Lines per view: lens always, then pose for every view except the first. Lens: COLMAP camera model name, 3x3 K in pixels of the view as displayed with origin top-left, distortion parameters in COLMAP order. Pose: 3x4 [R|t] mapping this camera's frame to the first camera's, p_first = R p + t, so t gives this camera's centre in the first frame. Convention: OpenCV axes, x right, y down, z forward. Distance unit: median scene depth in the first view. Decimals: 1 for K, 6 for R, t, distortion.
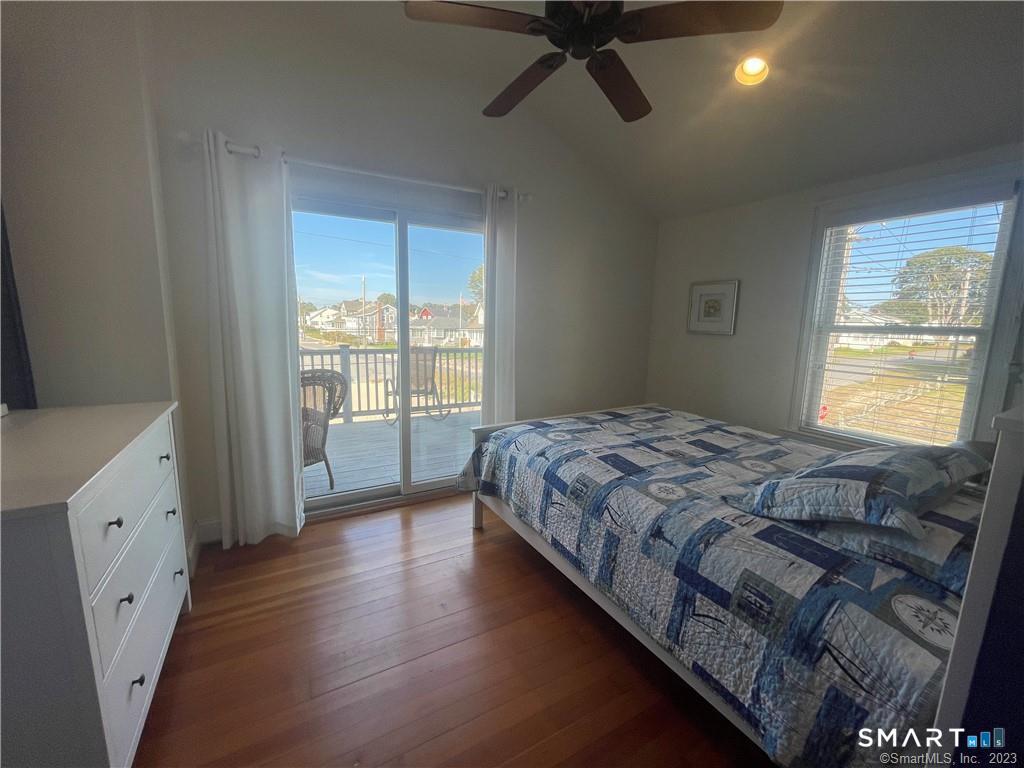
lens RADIAL K [[414.3, 0, 506.8], [0, 414.3, 384.6], [0, 0, 1]] dist [-0.024246, 0.013940]
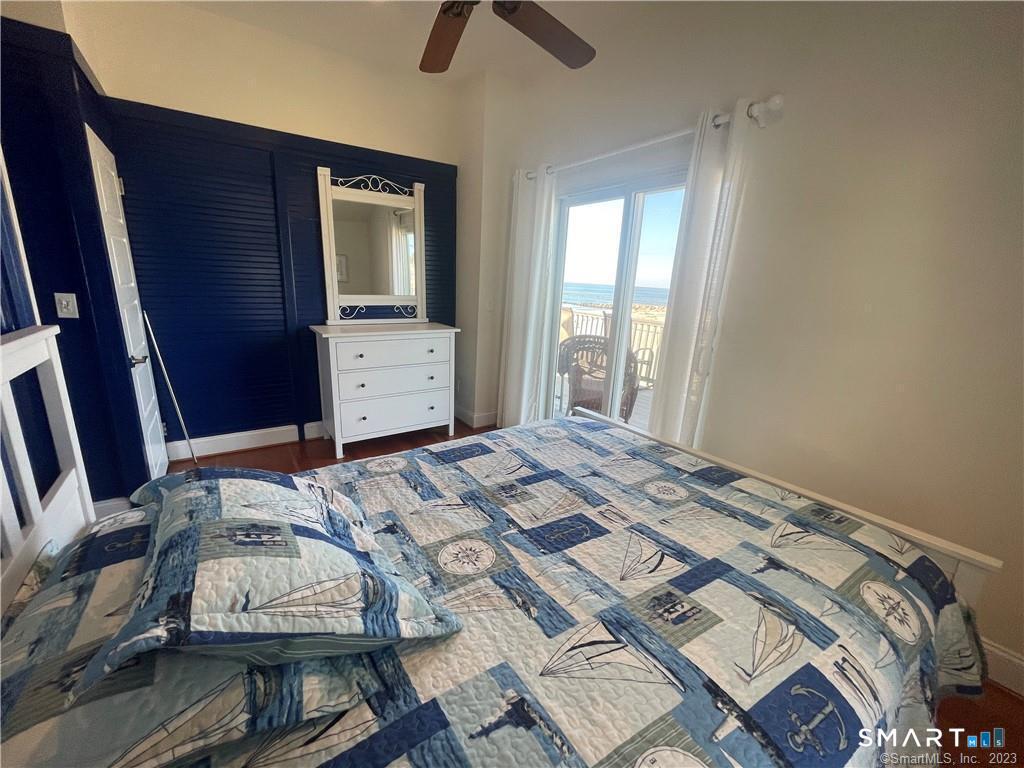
lens RADIAL K [[410.6, 0, 506.5], [0, 410.6, 384.3], [0, 0, 1]] dist [0.000598, -0.000066]
pose [[0.095200, 0.228164, -0.968957, 0.978640], [-0.198793, 0.958129, 0.206083, -0.134457], [0.975407, 0.173003, 0.136572, 0.828924]]
